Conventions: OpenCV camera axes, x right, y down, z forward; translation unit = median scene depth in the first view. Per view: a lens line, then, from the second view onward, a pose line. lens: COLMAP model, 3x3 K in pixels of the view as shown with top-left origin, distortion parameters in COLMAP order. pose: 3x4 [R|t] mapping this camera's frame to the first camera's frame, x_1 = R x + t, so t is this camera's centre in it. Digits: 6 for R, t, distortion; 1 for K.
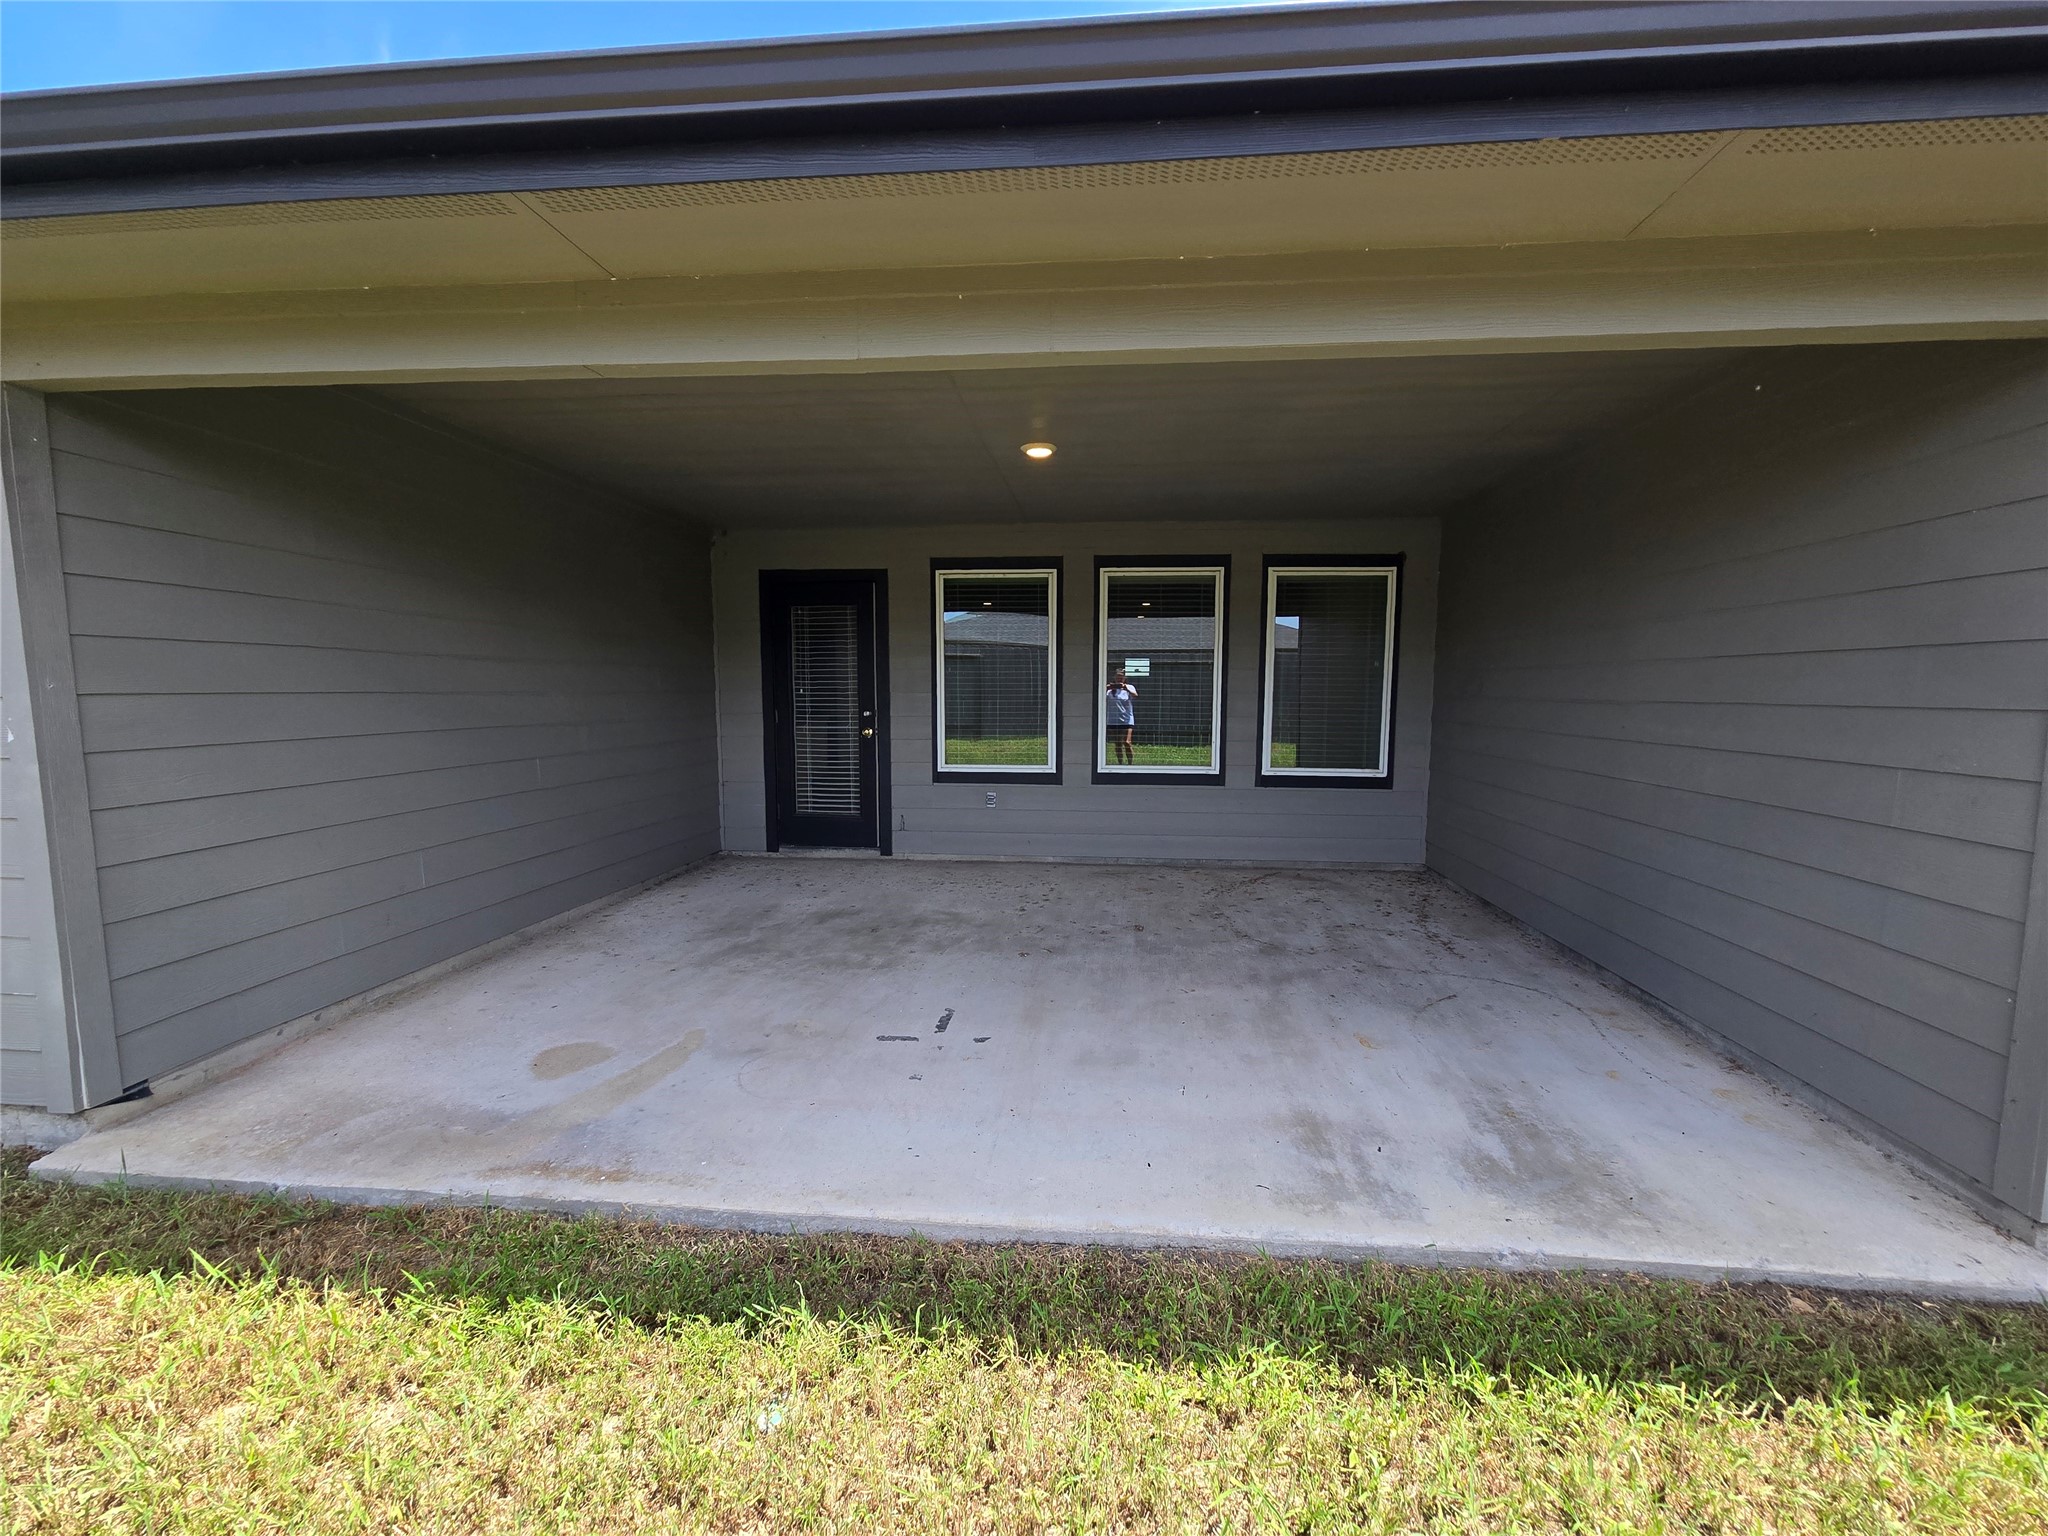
lens RADIAL K [[844.4, 0, 1035.8], [0, 844.4, 778.0], [0, 0, 1]] dist [-0.001759, 0.000410]
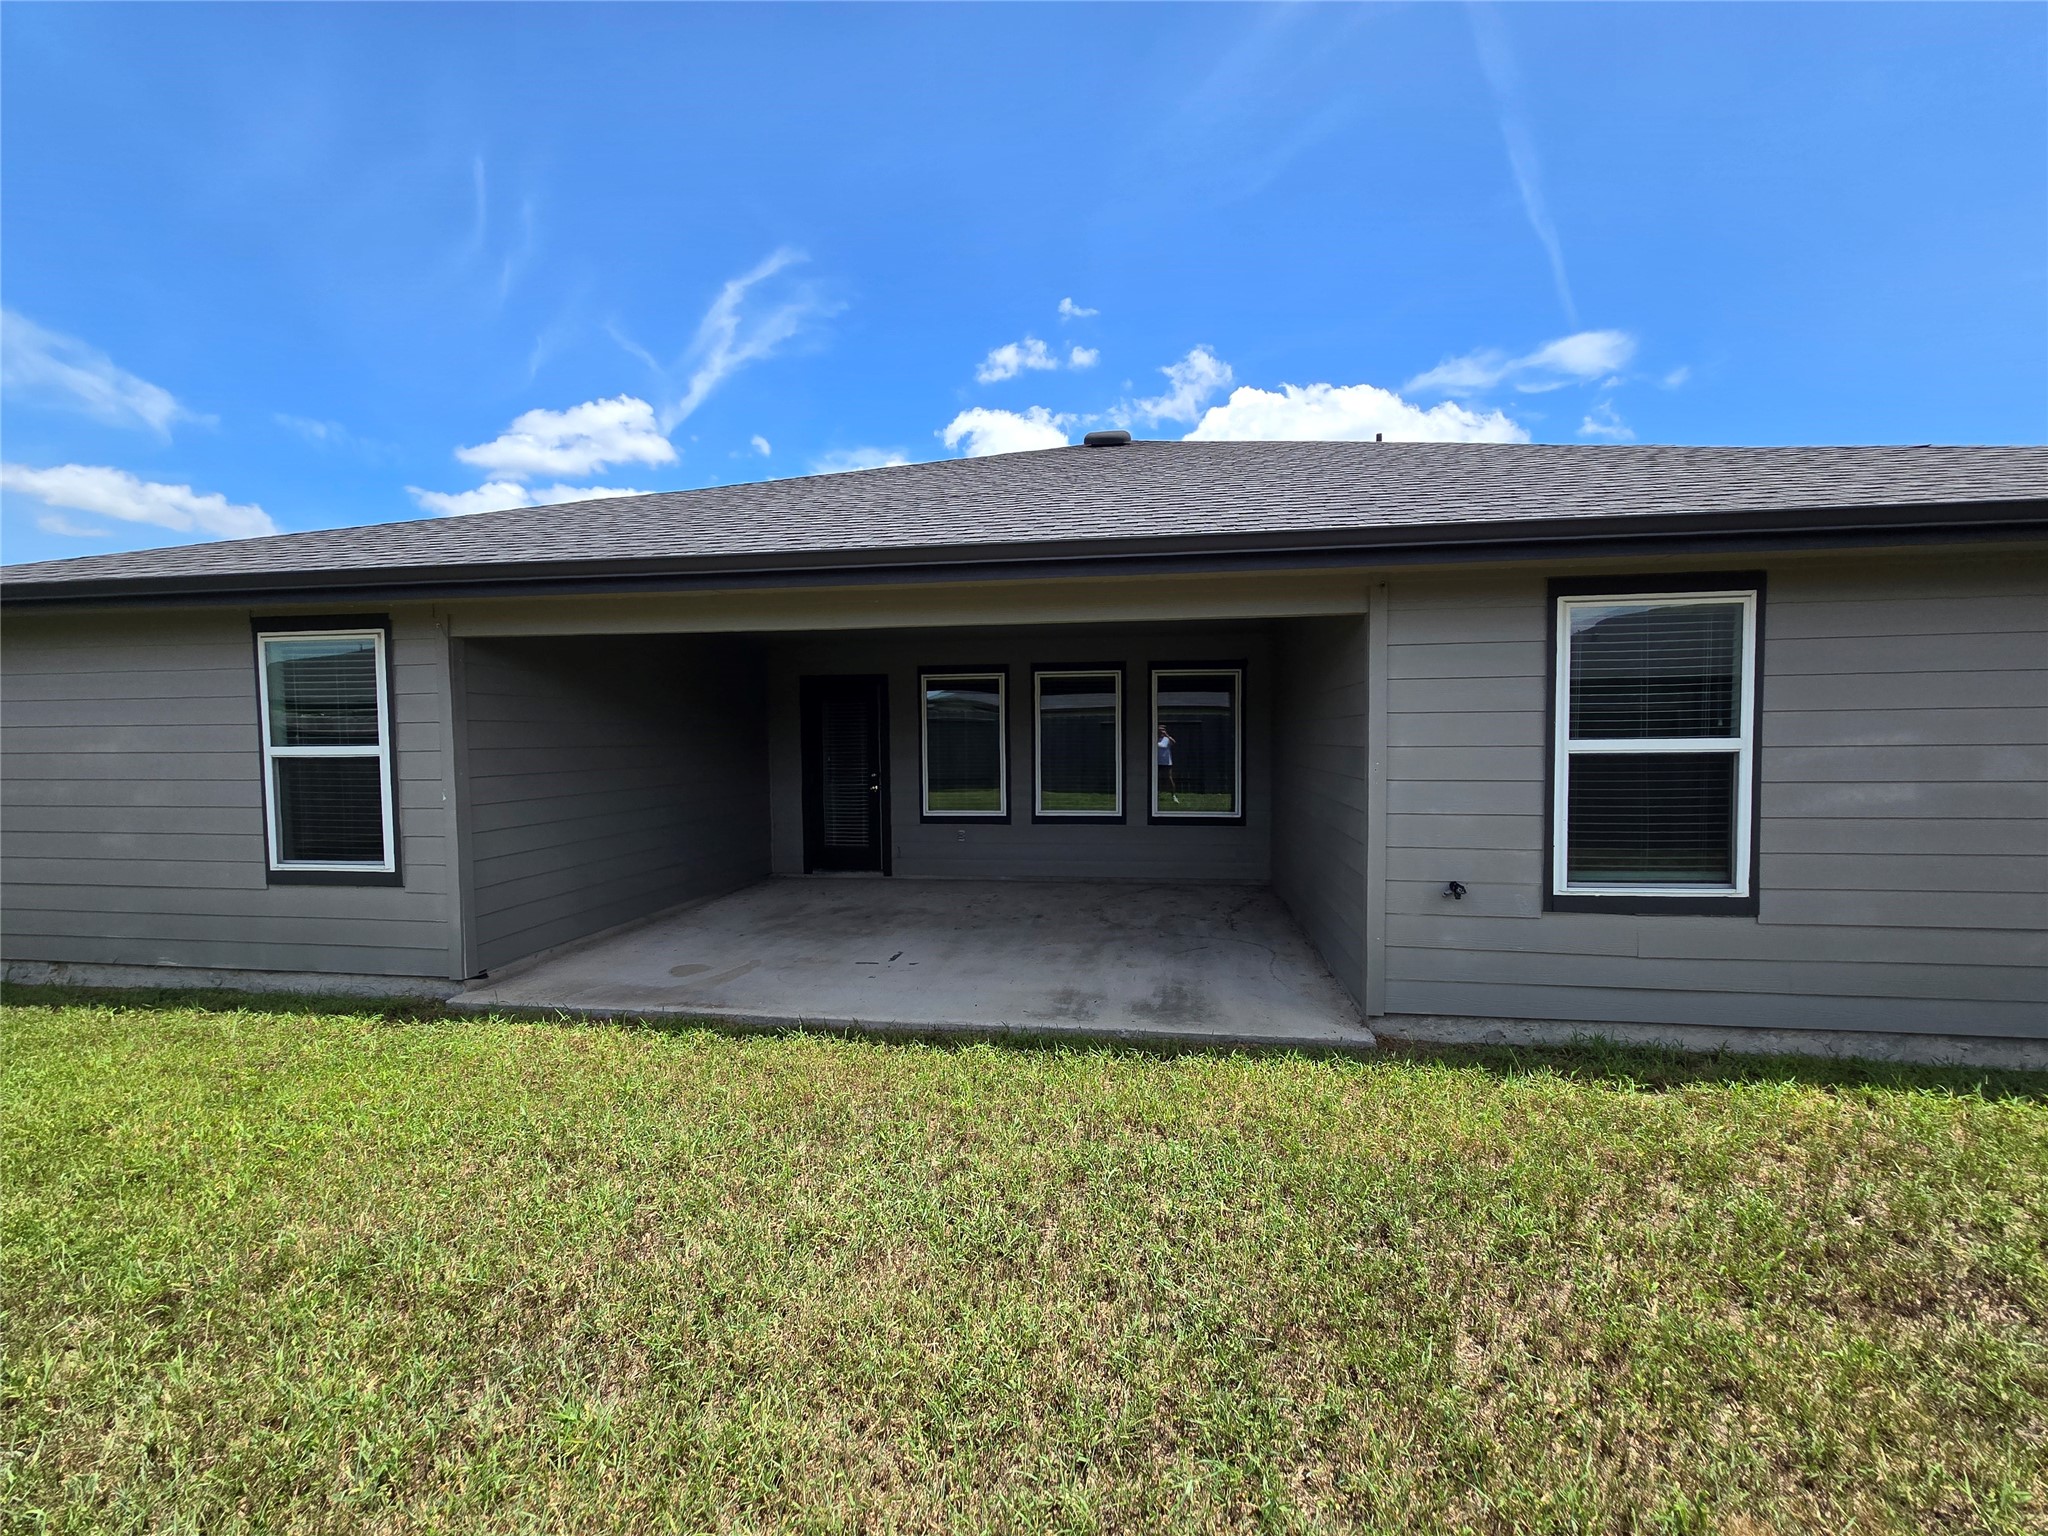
lens RADIAL K [[844.4, 0, 1035.8], [0, 844.4, 778.0], [0, 0, 1]] dist [-0.001759, 0.000410]
pose [[0.998435, -0.008662, -0.055245, 0.263080], [0.005464, 0.998314, -0.057784, 0.021387], [0.055653, 0.057392, 0.996799, -0.696654]]
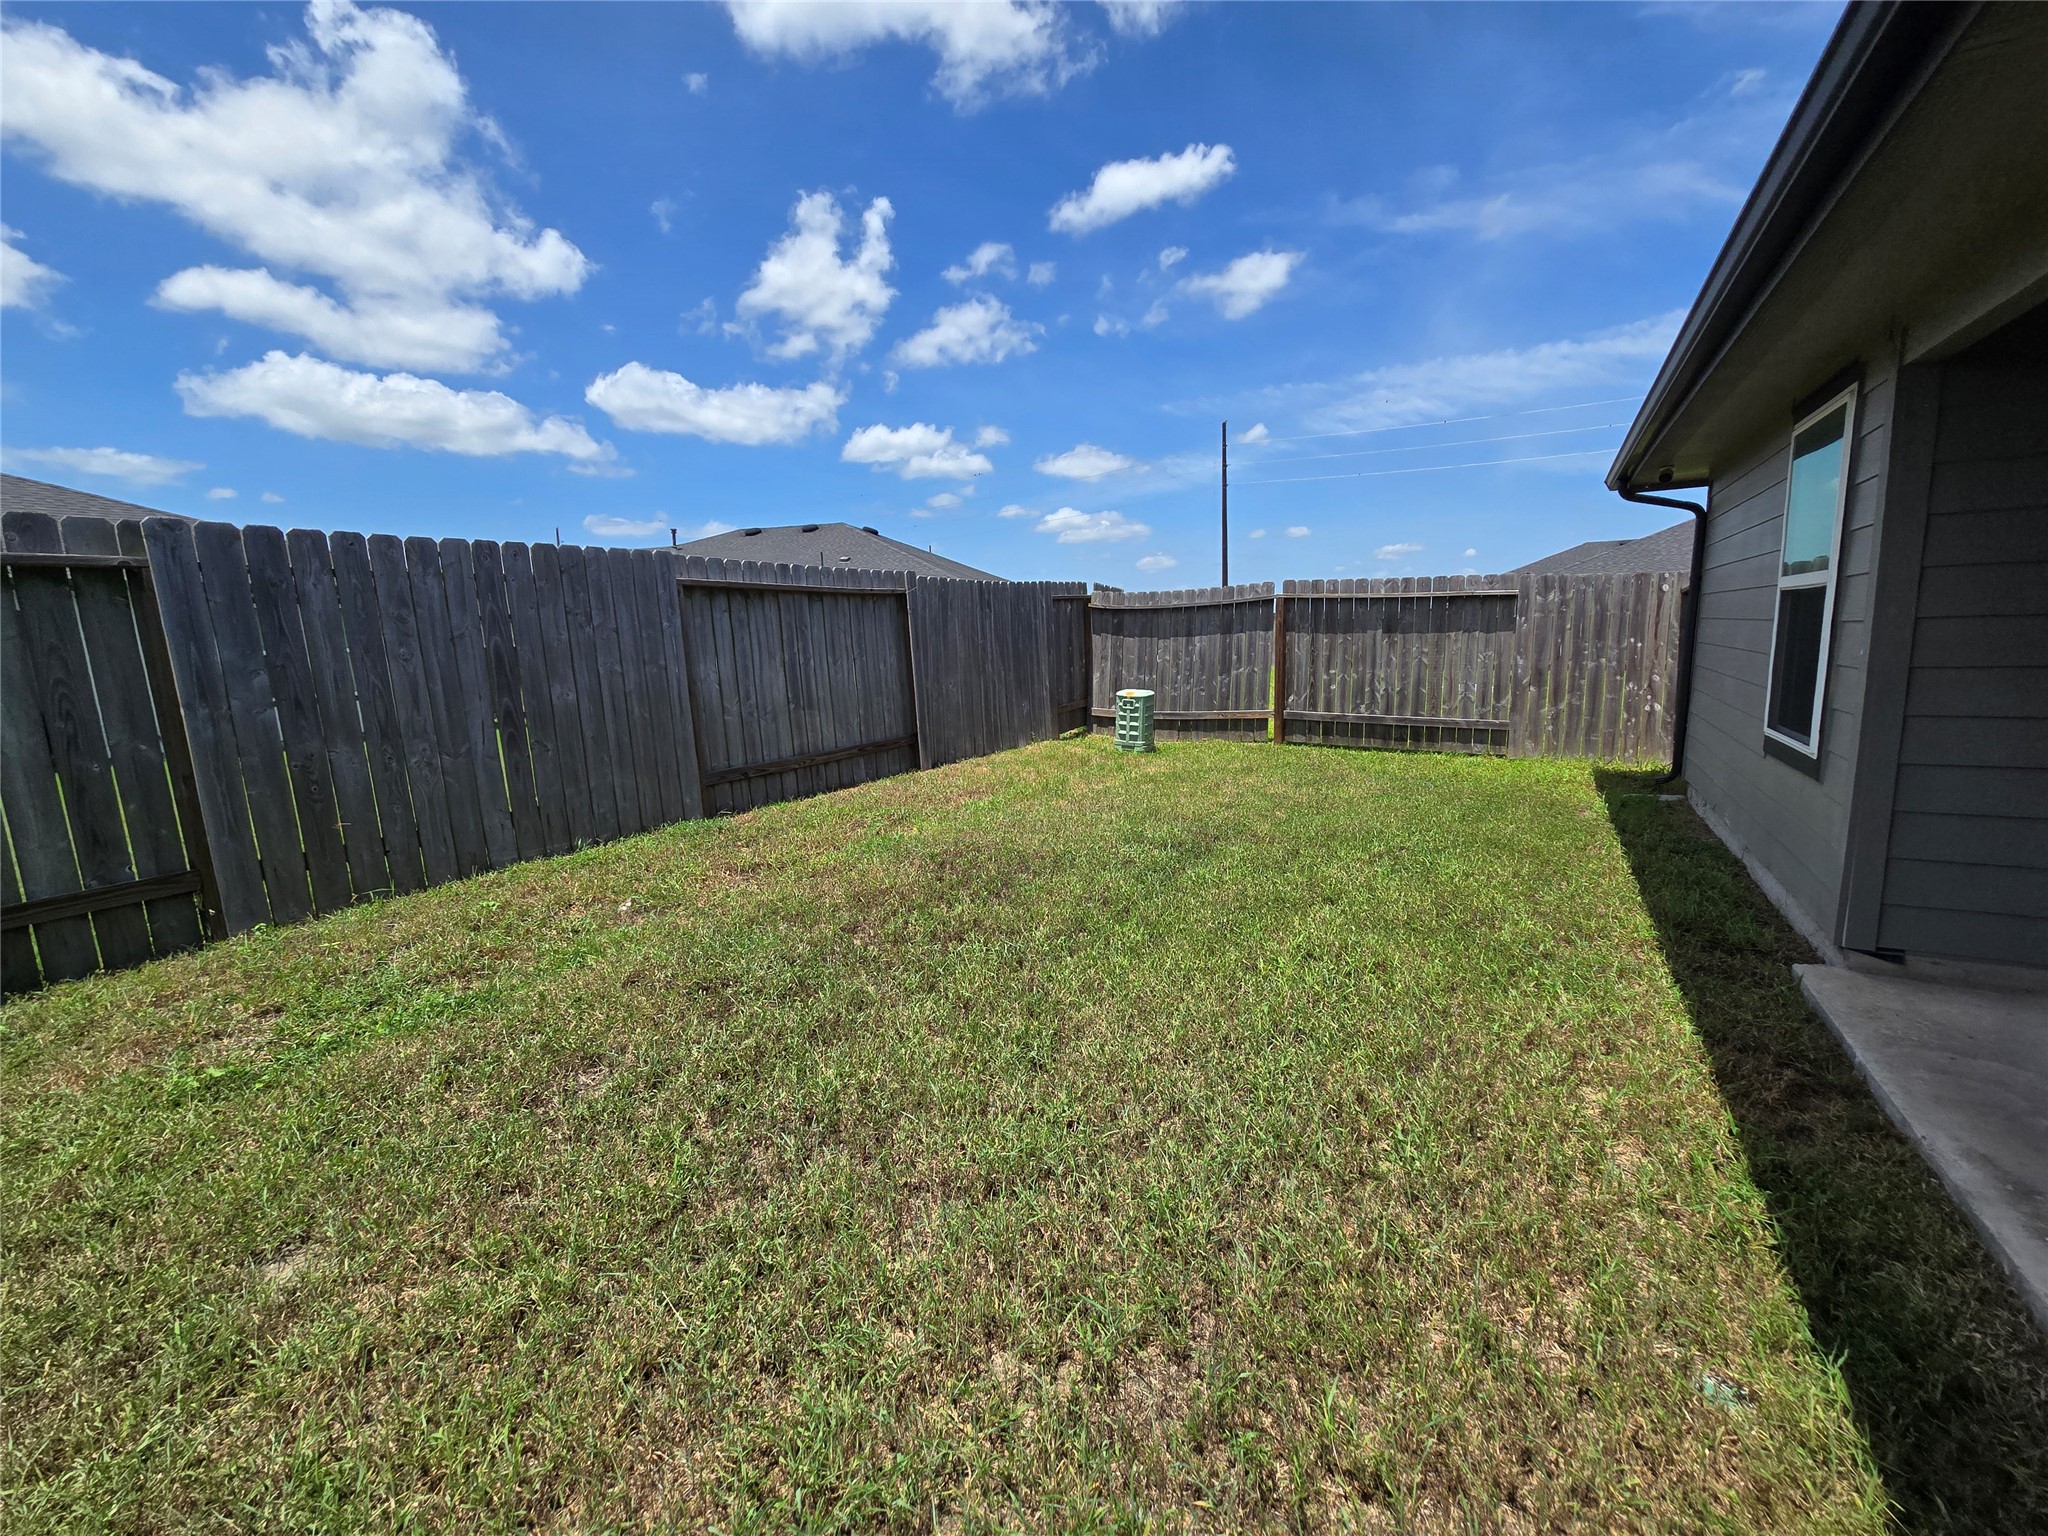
lens RADIAL K [[838.9, 0, 1041.2], [0, 838.9, 773.8], [0, 0, 1]] dist [-0.001317, 0.002972]
pose [[-0.417710, 0.164314, -0.893599, 0.336722], [-0.063734, 0.975789, 0.209220, -0.037129], [0.906342, 0.144346, -0.397125, 0.255836]]
